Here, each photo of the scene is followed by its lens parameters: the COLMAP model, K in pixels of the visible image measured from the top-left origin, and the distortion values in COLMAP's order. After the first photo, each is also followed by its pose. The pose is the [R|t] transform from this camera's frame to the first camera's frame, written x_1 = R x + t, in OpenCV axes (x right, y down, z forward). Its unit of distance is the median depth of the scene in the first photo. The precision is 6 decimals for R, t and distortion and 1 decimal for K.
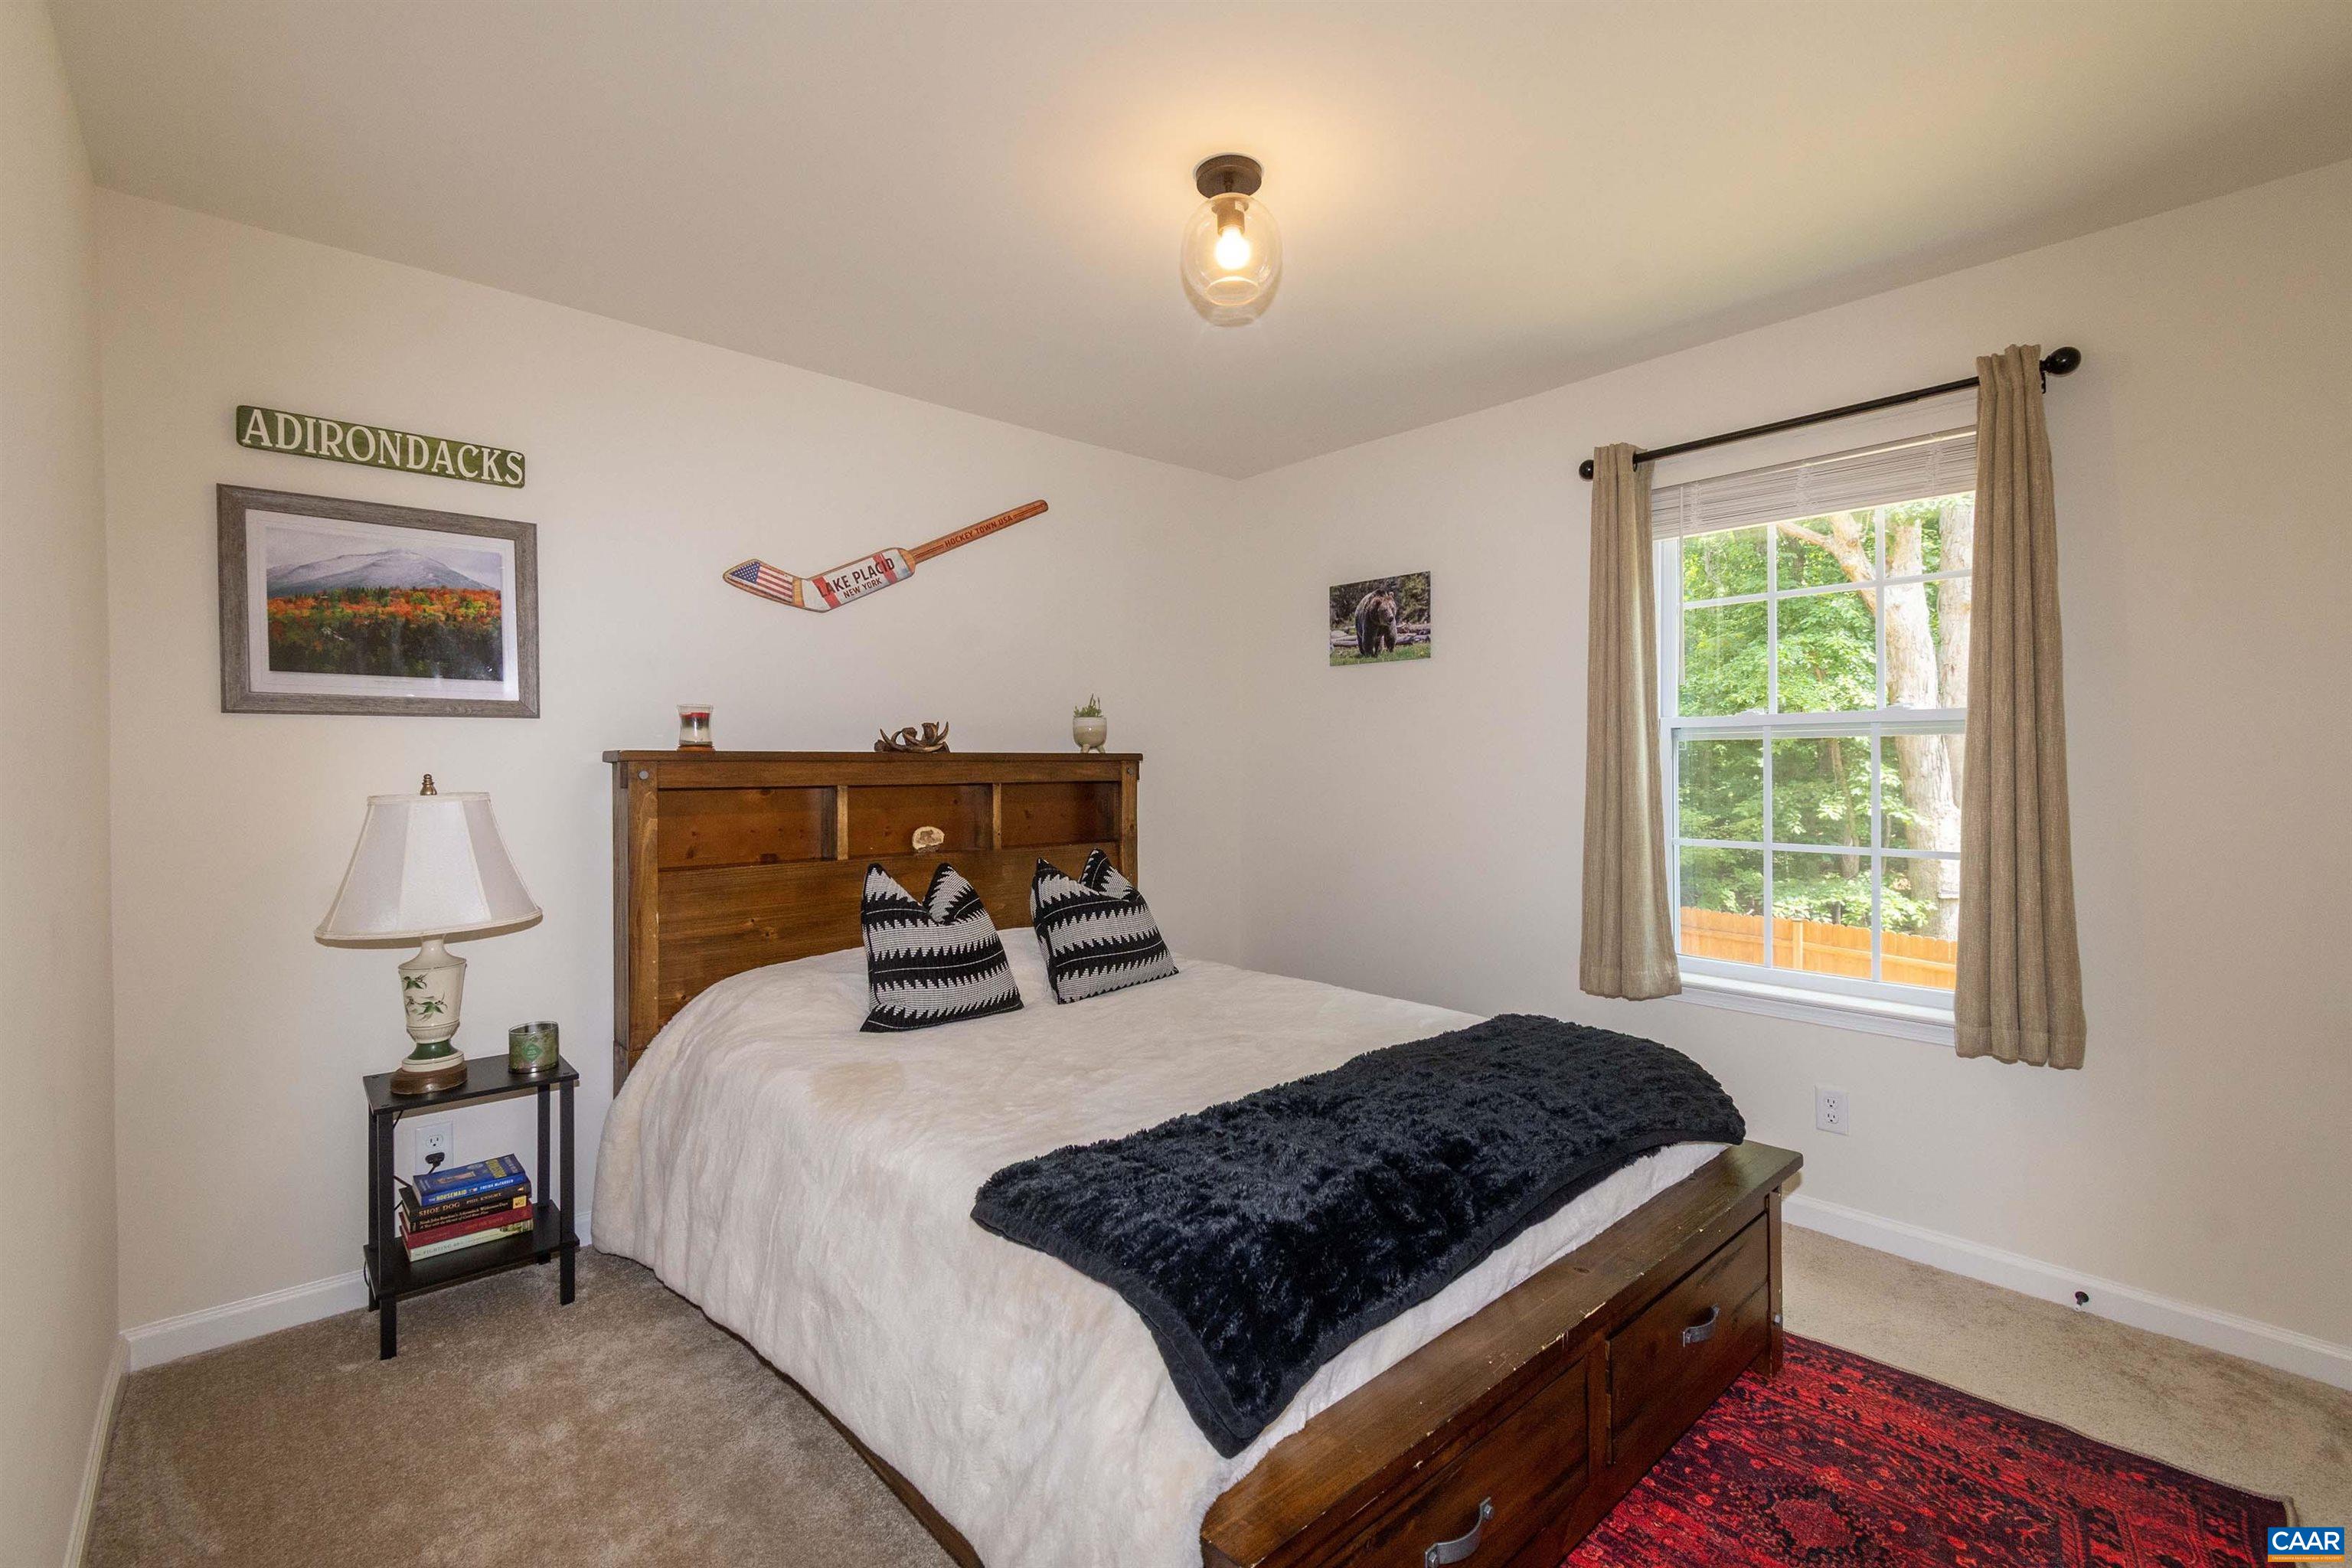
lens RADIAL K [[1038.0, 0, 1187.4], [0, 1038.0, 763.5], [0, 0, 1]] dist [0.004844, -0.001890]
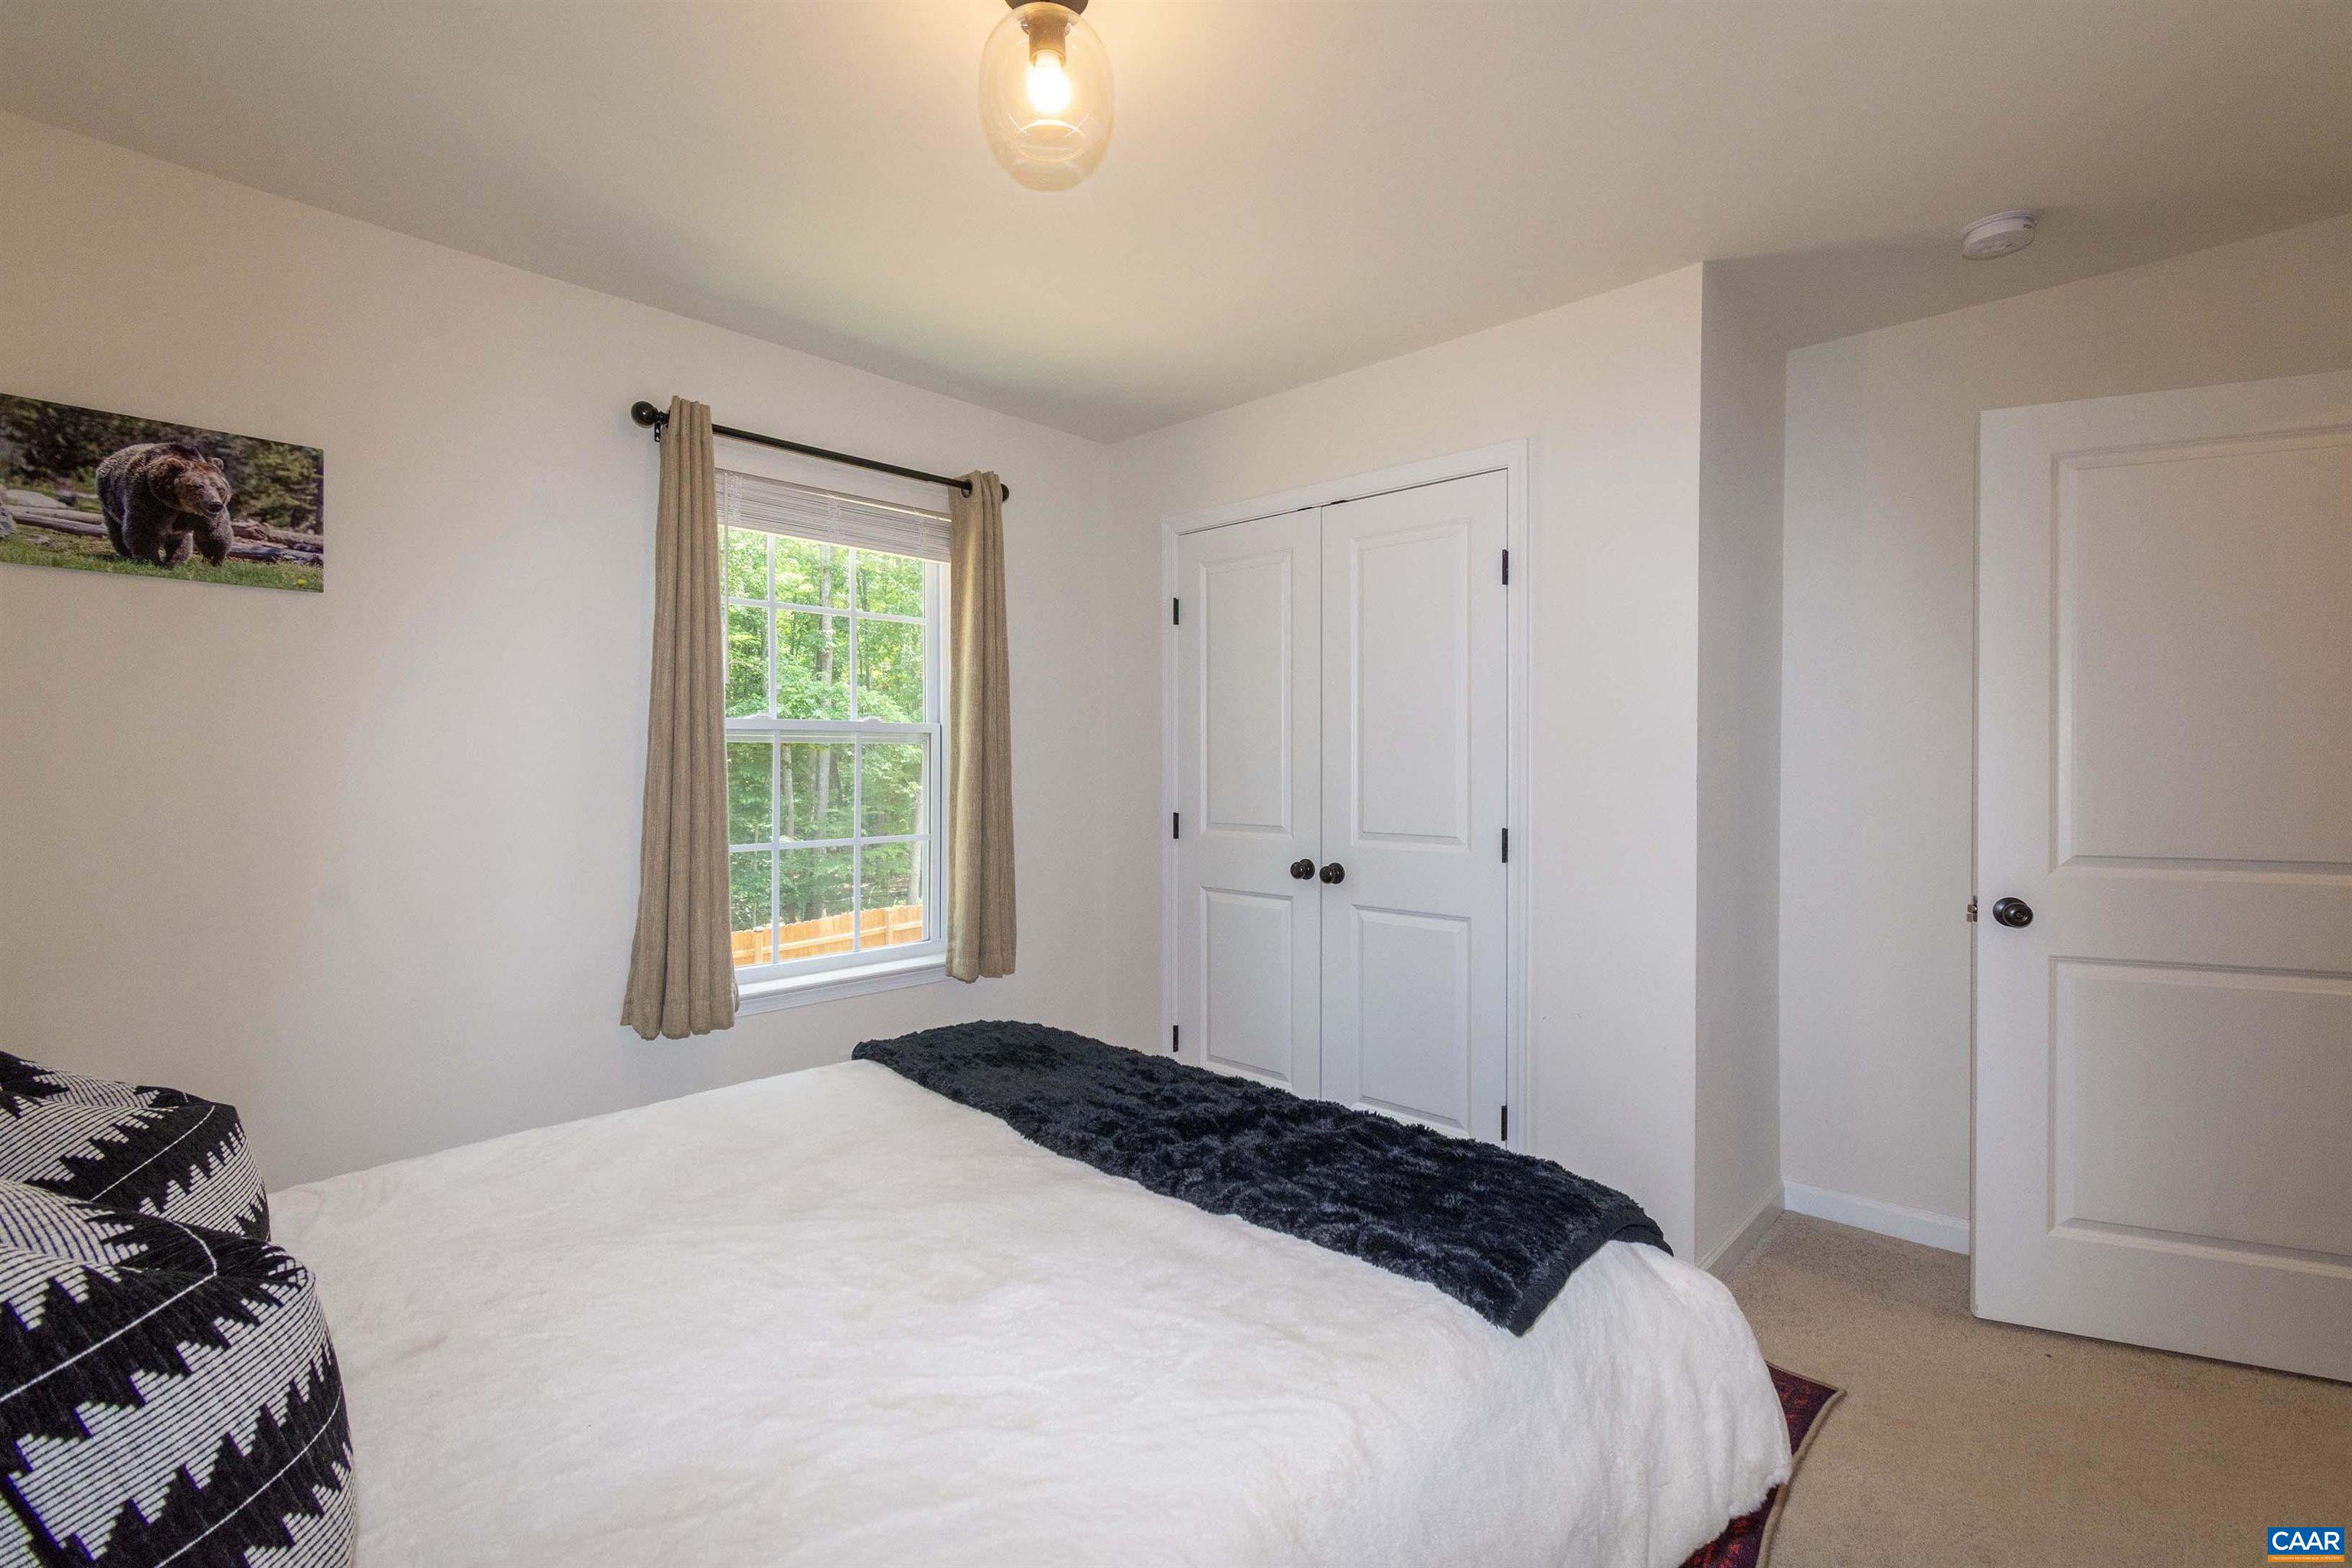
lens RADIAL K [[1038.0, 0, 1162.0], [0, 1038.0, 777.0], [0, 0, 1]] dist [0.004844, -0.001890]
pose [[-0.063804, -0.006912, 0.997939, -0.499739], [0.004183, 0.999965, 0.007193, 0.004642], [-0.997954, 0.004634, -0.063773, 0.676166]]
